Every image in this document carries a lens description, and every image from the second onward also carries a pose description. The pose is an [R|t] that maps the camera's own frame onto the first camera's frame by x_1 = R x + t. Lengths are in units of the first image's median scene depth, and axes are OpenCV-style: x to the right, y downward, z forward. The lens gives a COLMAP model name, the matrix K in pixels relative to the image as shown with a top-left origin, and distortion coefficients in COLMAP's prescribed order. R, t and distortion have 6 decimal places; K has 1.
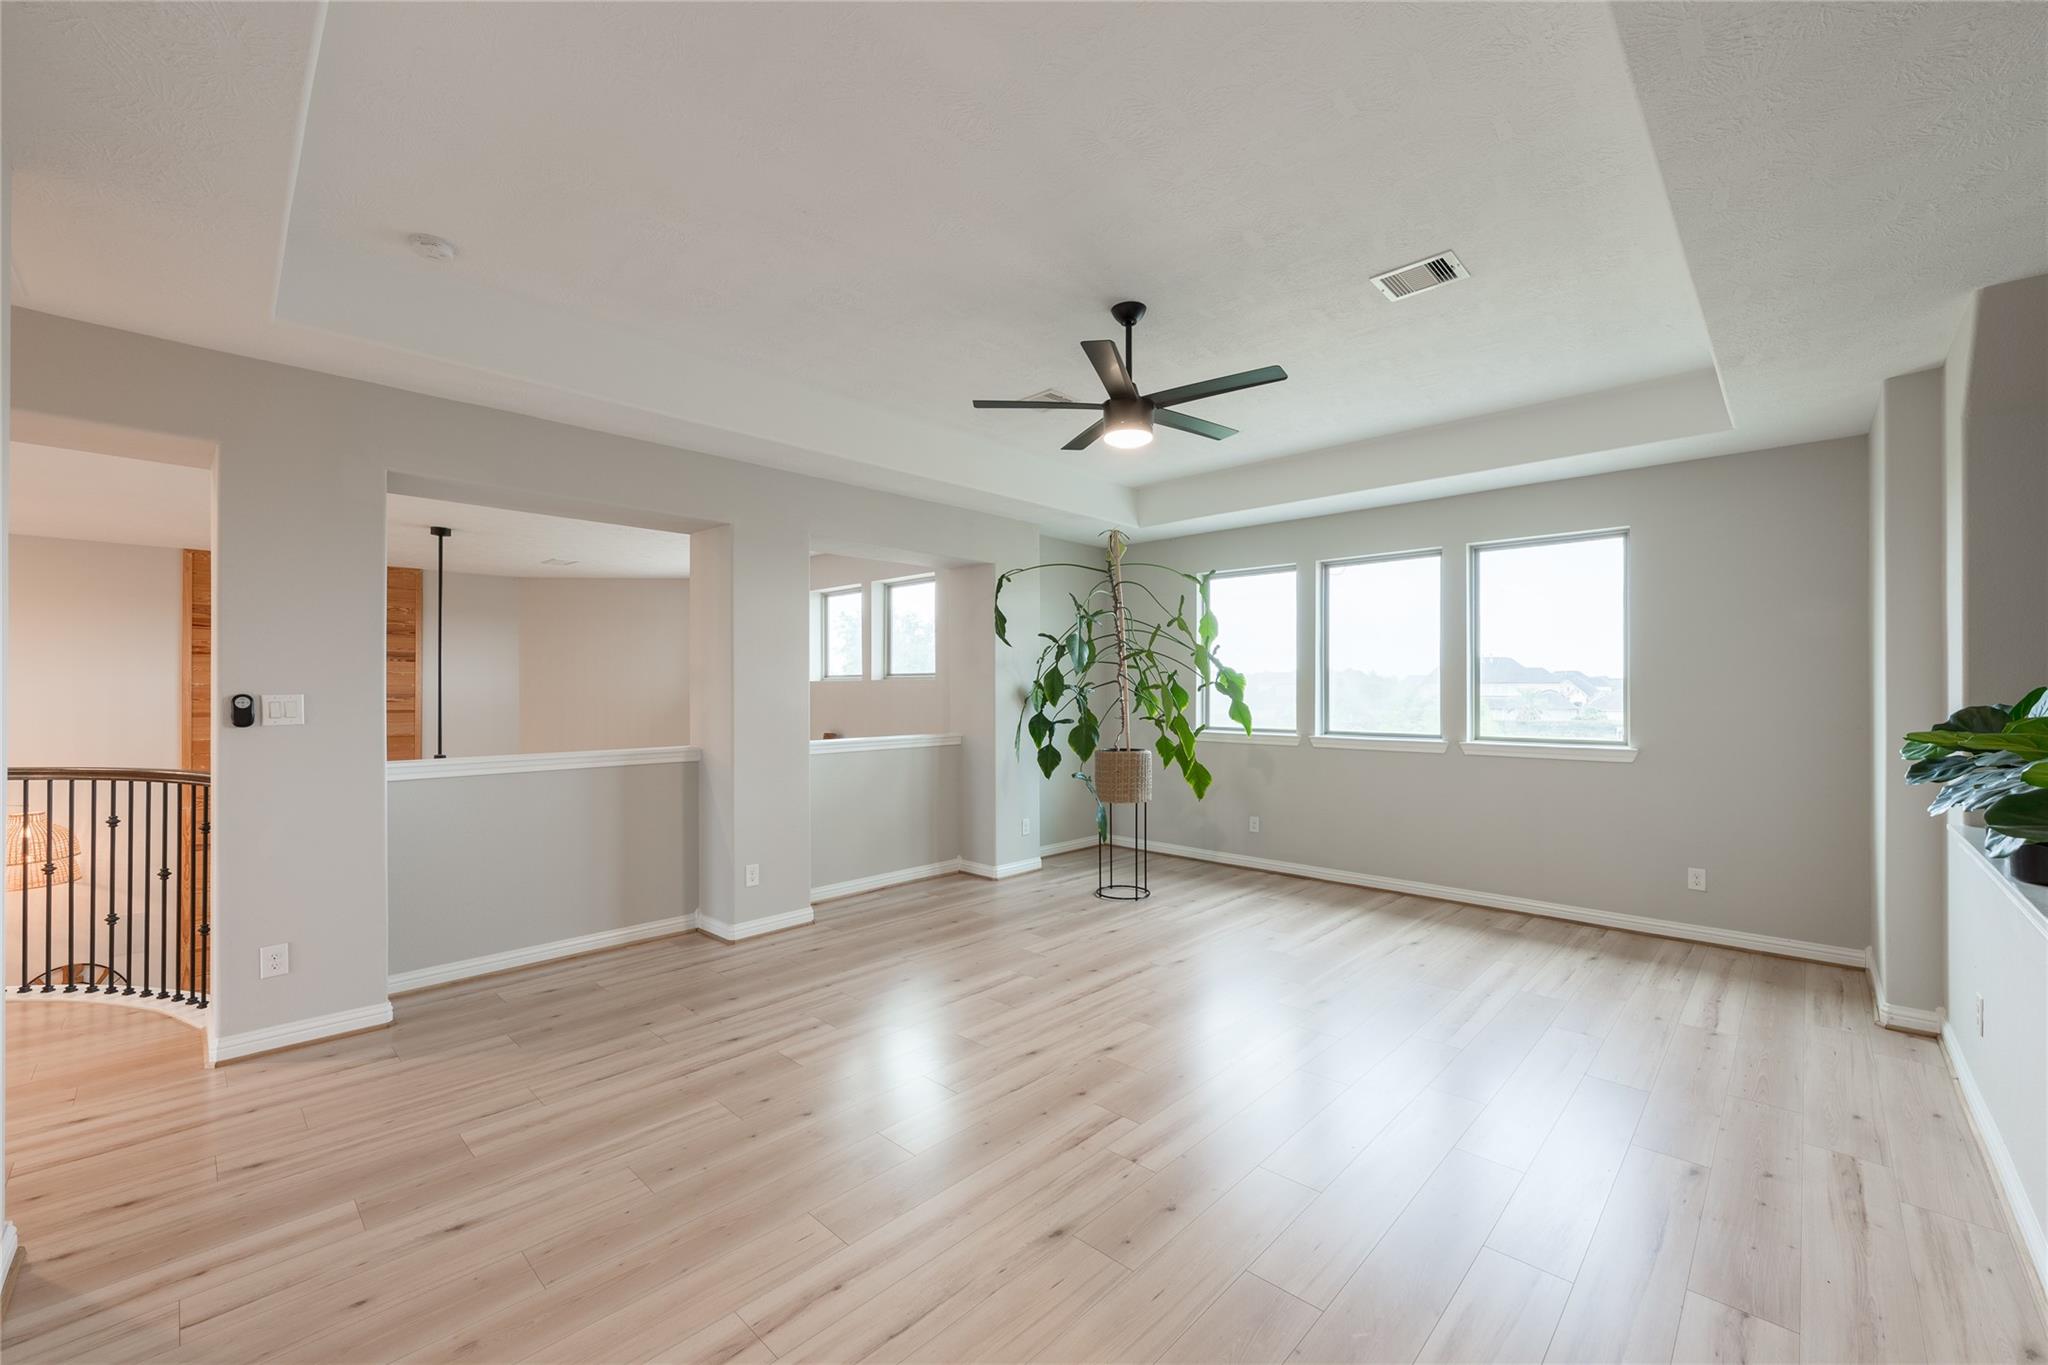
lens RADIAL K [[816.9, 0, 1023.9], [0, 816.9, 695.6], [0, 0, 1]] dist [-0.000876, -0.000256]
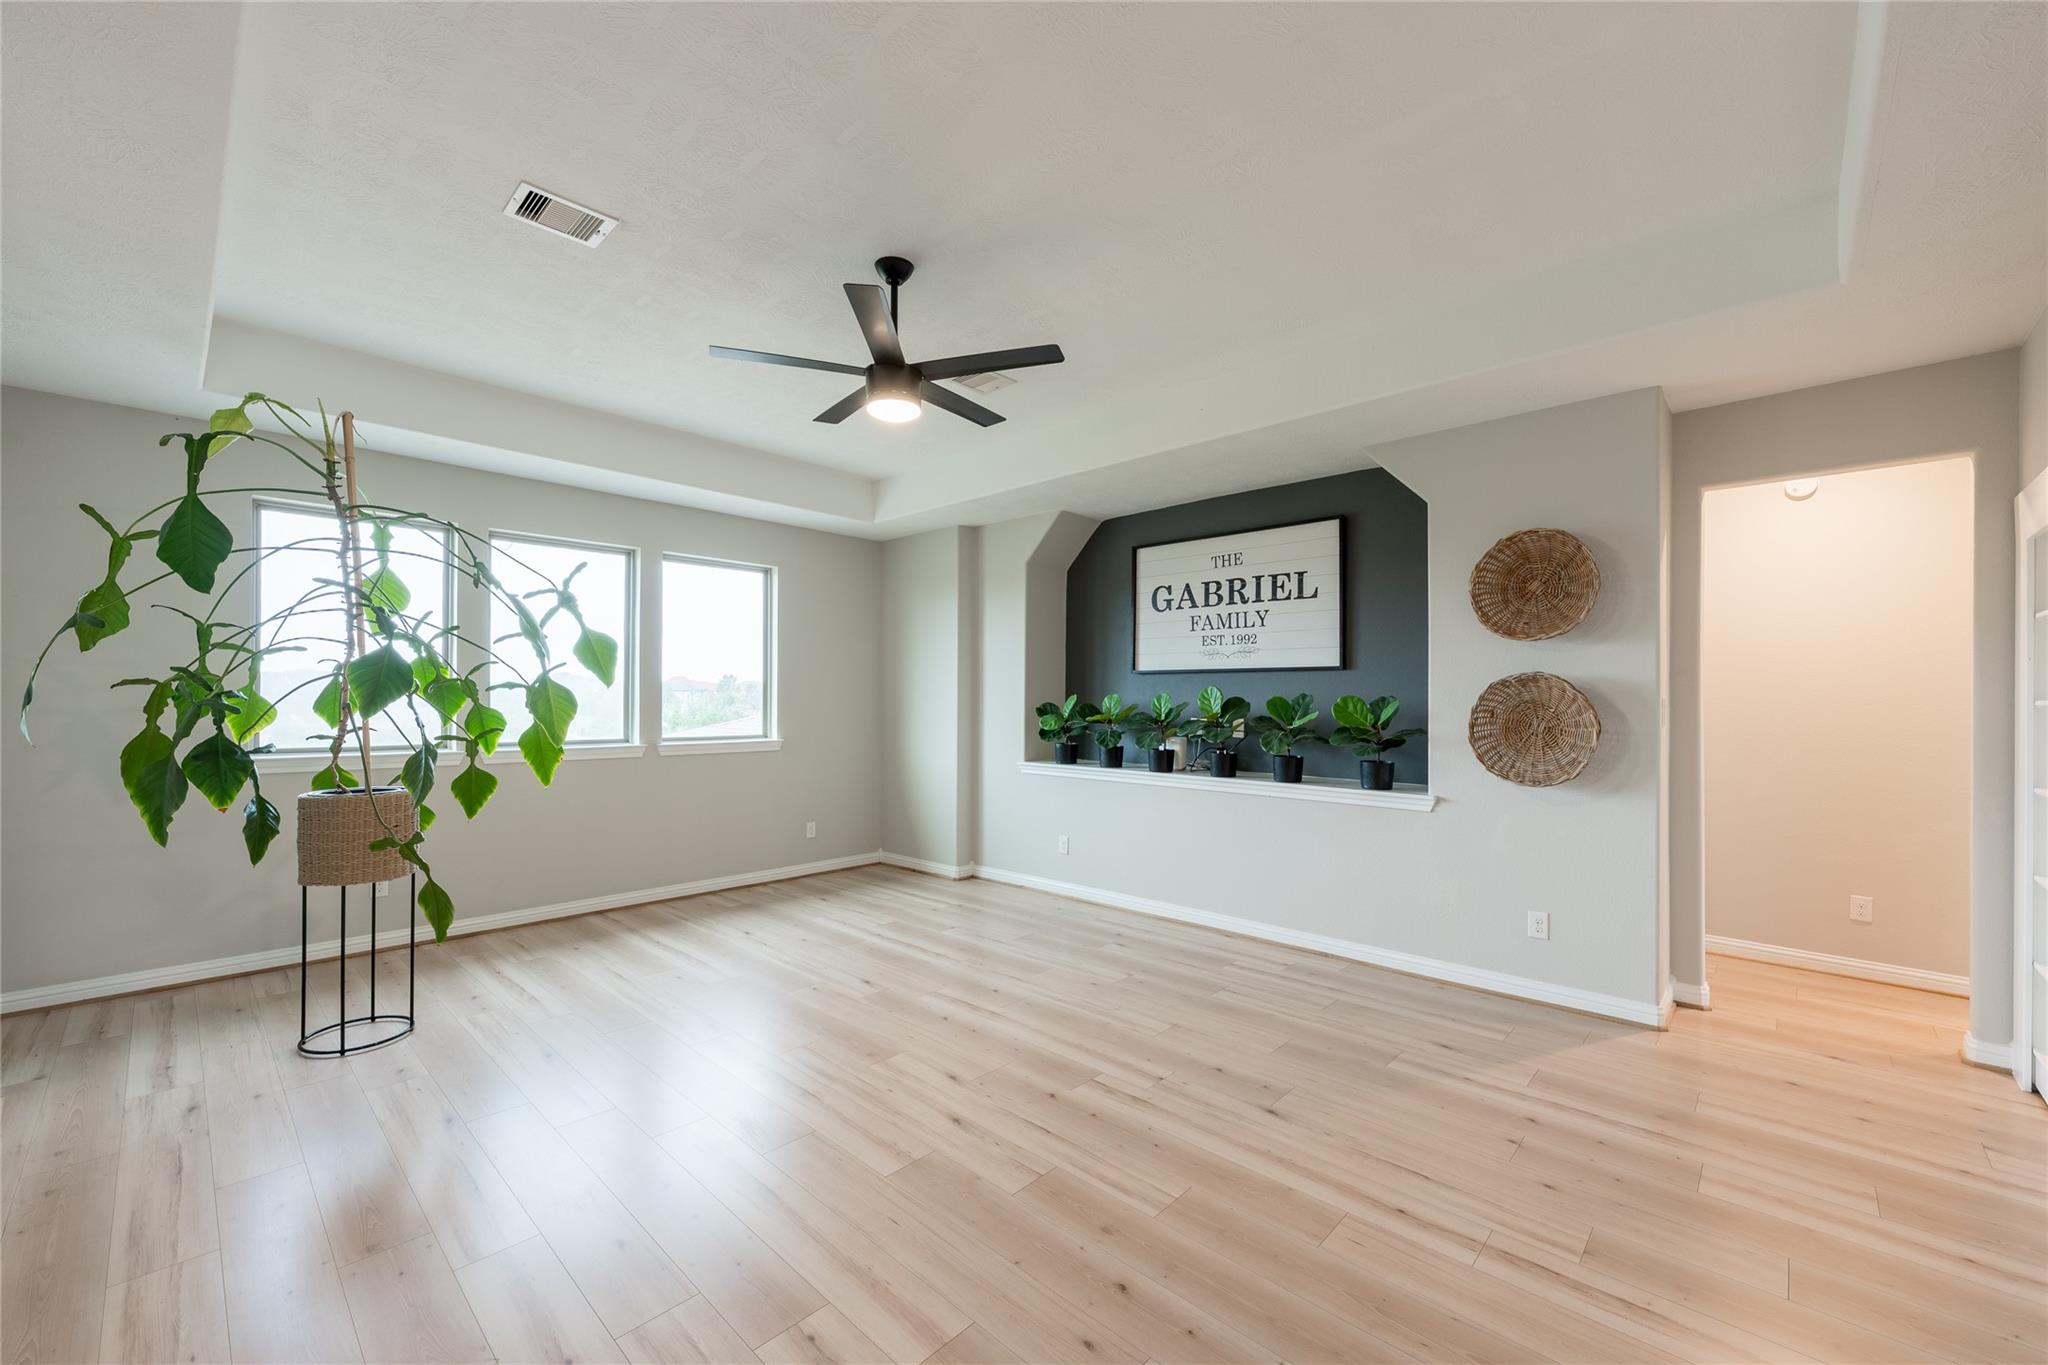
lens RADIAL K [[816.9, 0, 1023.9], [0, 816.9, 695.6], [0, 0, 1]] dist [-0.000876, -0.000256]
pose [[-0.013924, 0.006159, 0.999884, -0.583537], [-0.001528, 0.999980, -0.006180, 0.002315], [-0.999902, -0.001614, -0.013914, 0.655995]]
